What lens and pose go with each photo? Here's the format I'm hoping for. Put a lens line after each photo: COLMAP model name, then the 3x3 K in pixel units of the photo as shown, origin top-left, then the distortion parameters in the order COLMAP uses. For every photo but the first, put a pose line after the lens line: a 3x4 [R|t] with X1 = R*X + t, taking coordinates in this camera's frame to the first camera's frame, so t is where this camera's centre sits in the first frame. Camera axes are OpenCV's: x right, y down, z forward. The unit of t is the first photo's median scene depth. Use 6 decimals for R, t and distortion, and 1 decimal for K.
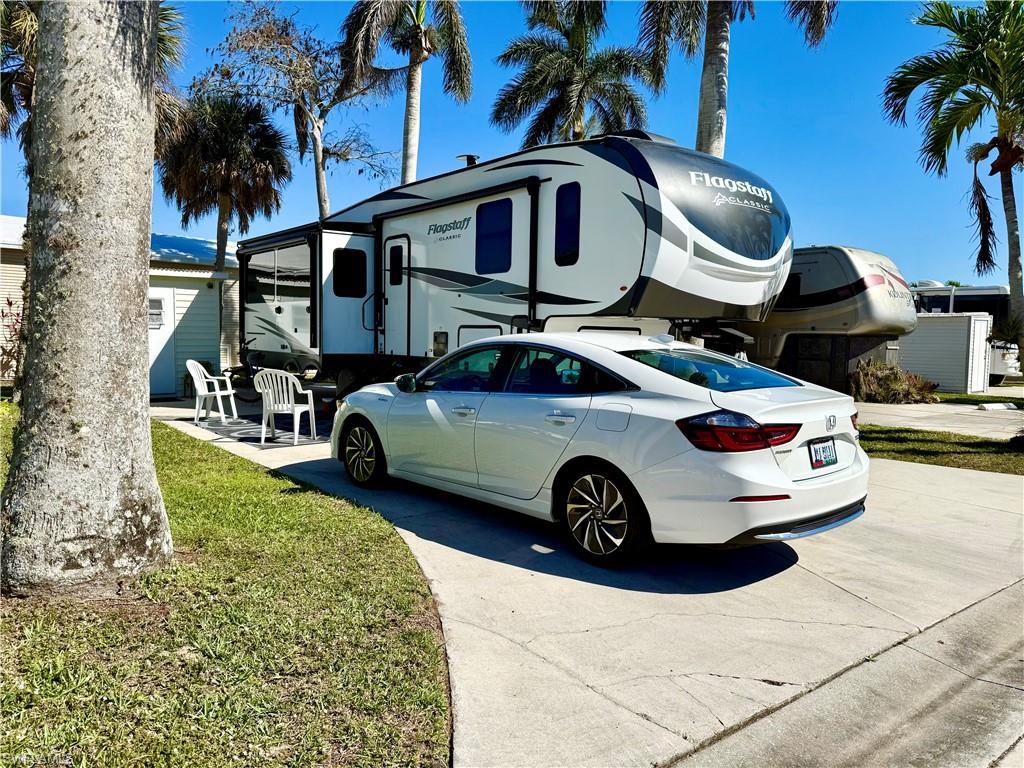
lens RADIAL K [[709.2, 0, 511.5], [0, 709.2, 381.9], [0, 0, 1]] dist [0.082271, -0.036240]
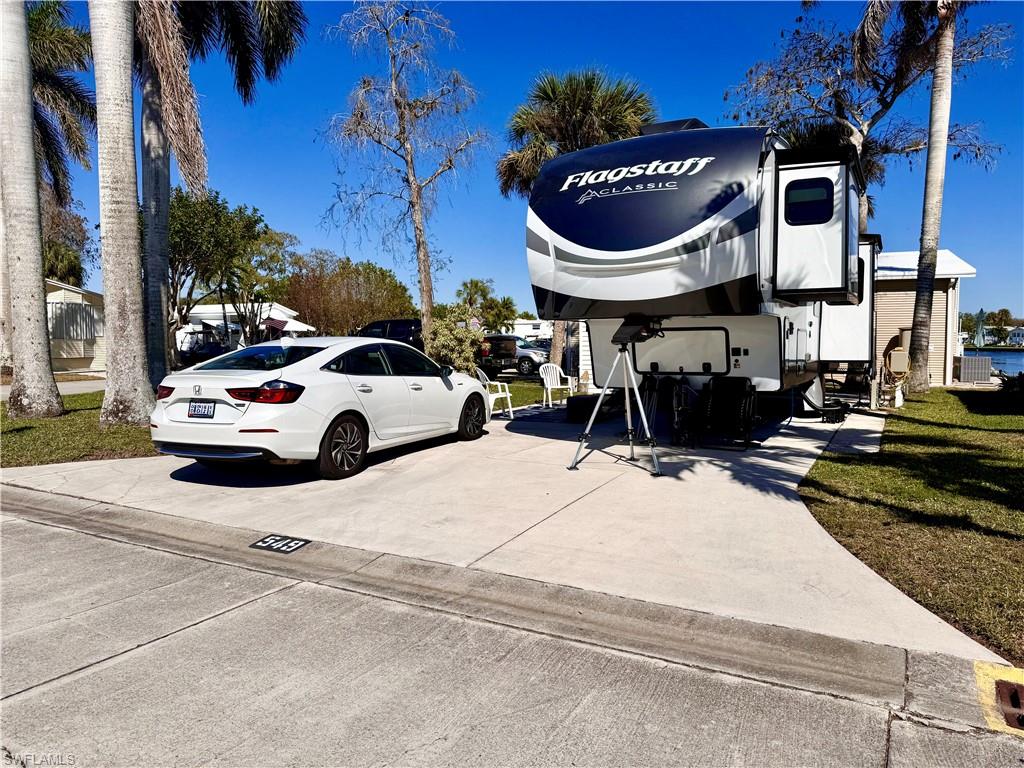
lens RADIAL K [[709.2, 0, 507.3], [0, 709.2, 389.8], [0, 0, 1]] dist [0.082271, -0.036240]
pose [[0.388810, 0.037483, -0.920555, 2.865744], [-0.049069, 0.998596, 0.019936, -0.014480], [0.920011, 0.037419, 0.390103, 1.319541]]
